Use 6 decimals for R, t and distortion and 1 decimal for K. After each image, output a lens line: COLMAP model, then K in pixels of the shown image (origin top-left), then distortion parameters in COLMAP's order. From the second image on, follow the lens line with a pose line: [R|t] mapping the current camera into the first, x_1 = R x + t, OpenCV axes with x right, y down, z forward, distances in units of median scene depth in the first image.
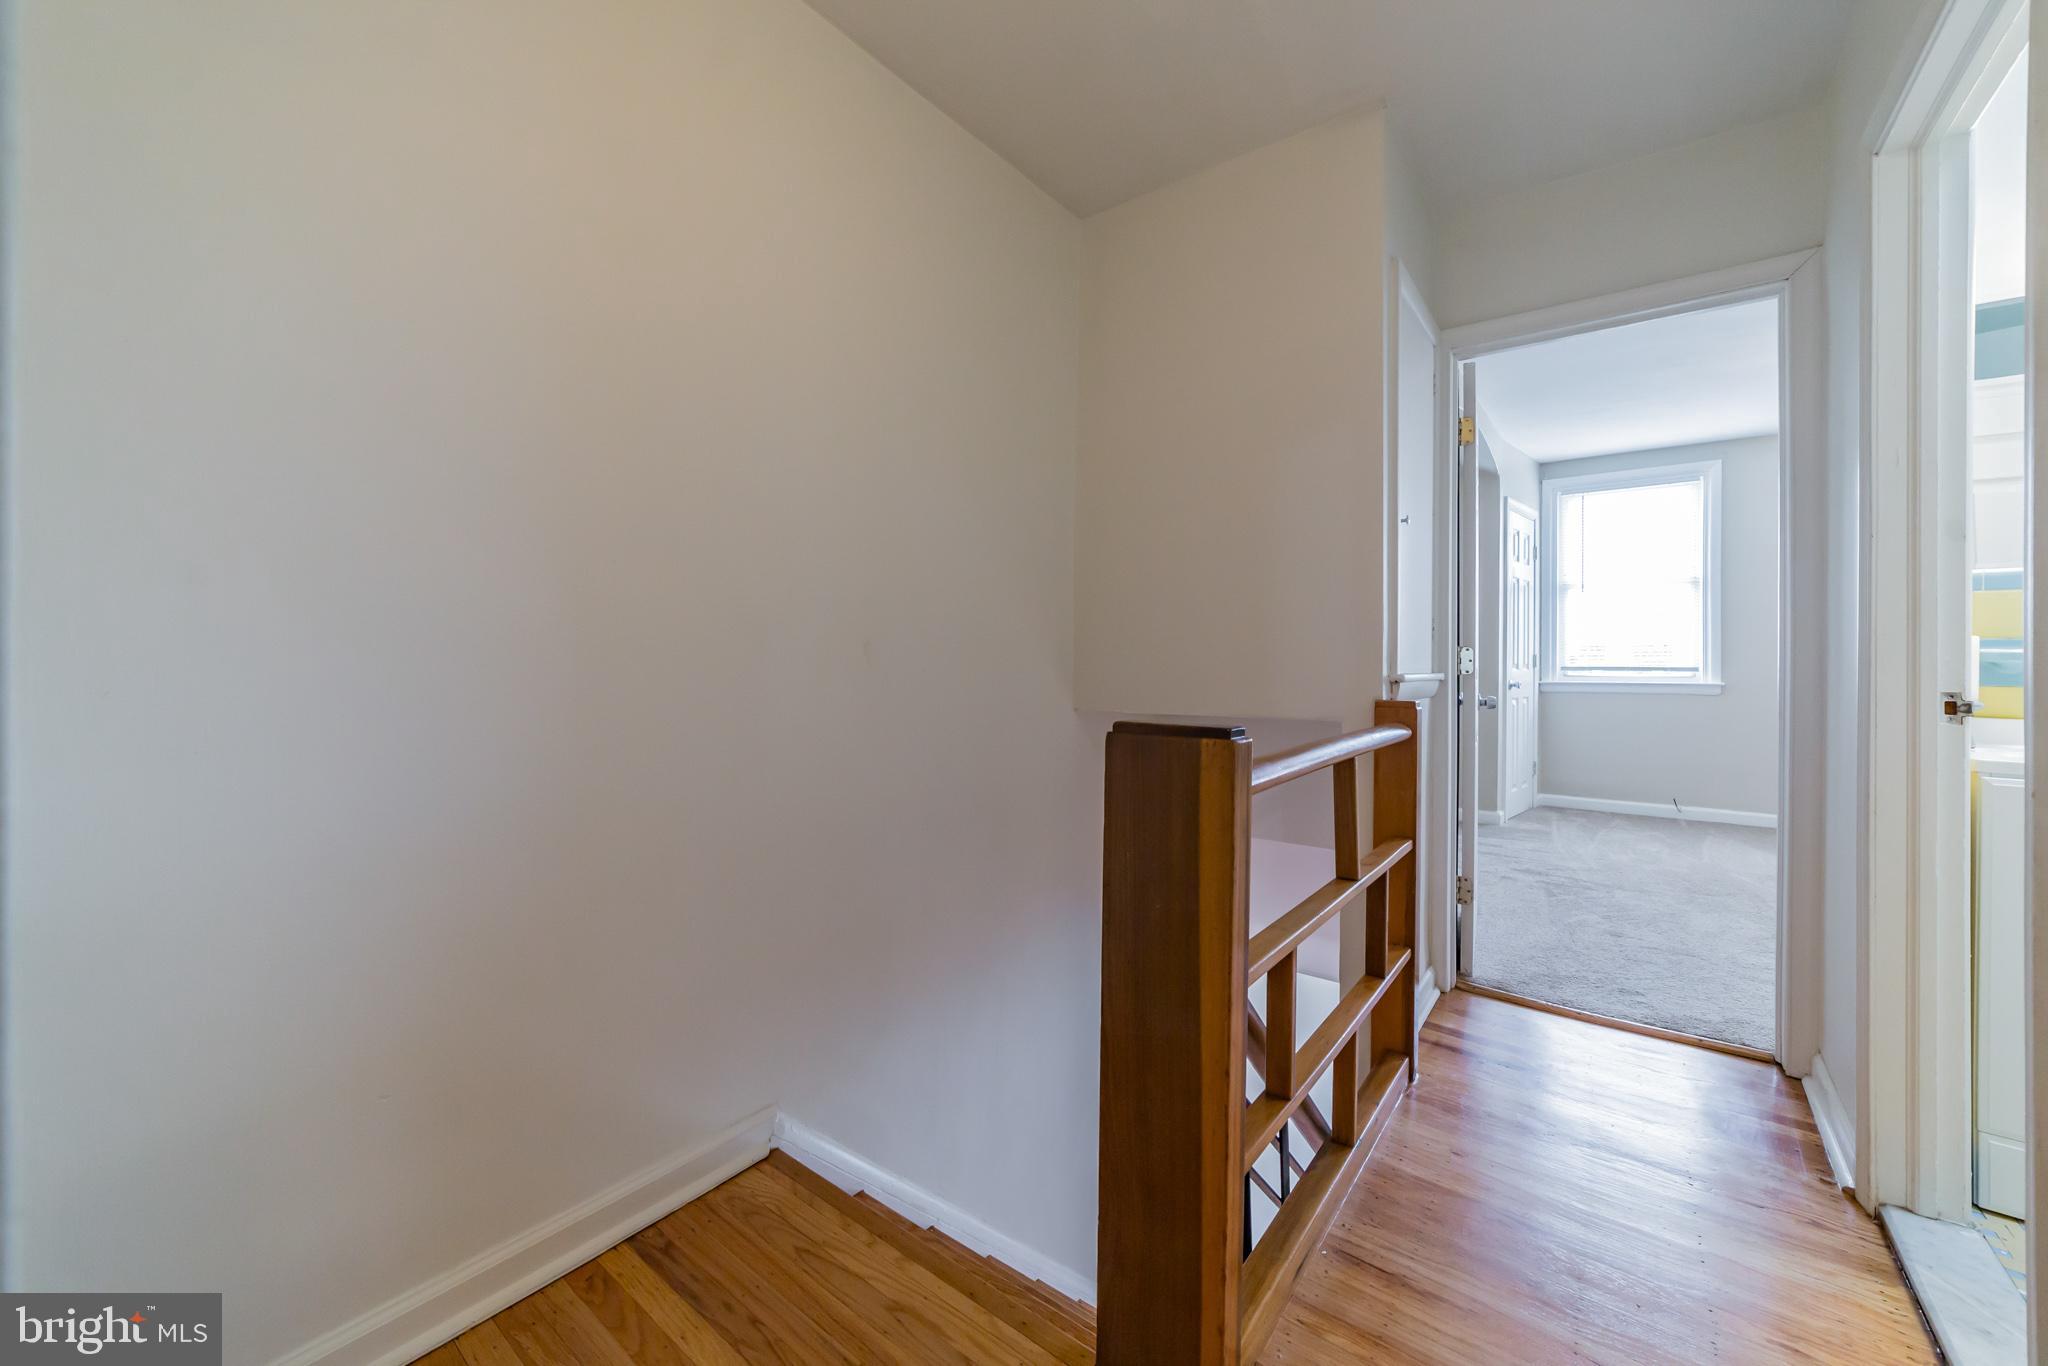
lens RADIAL K [[787.3, 0, 1018.8], [0, 787.3, 666.9], [0, 0, 1]] dist [-0.014738, 0.000249]
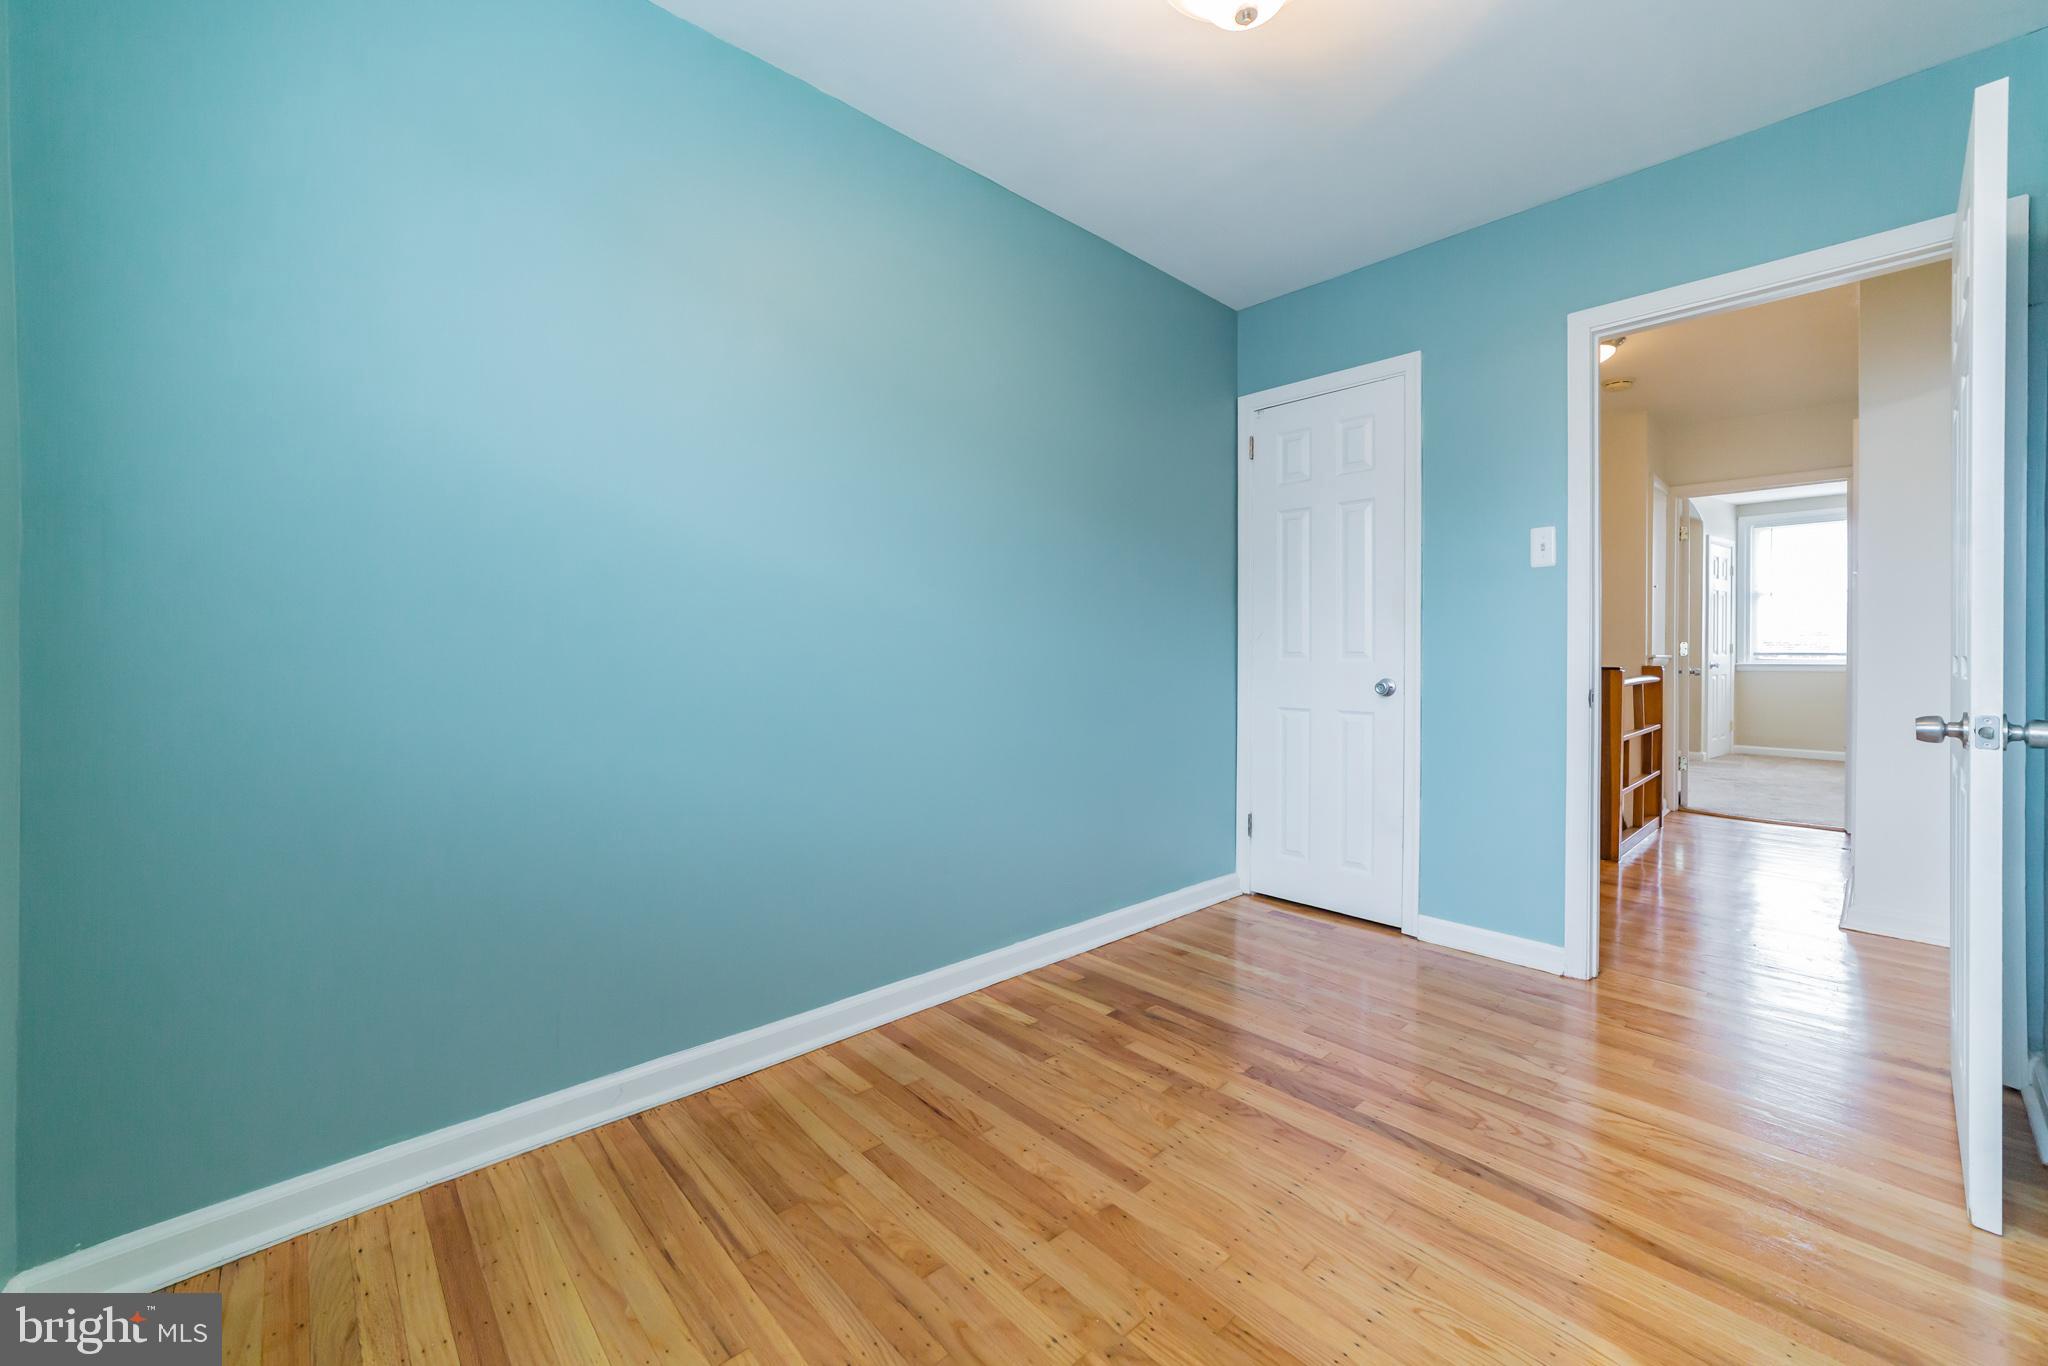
lens RADIAL K [[787.3, 0, 1018.8], [0, 787.3, 666.9], [0, 0, 1]] dist [-0.014738, 0.000249]
pose [[0.985290, -0.004735, -0.170826, -0.372294], [0.006210, 0.999948, 0.008096, 0.006066], [0.170779, -0.009038, 0.985268, -0.610765]]
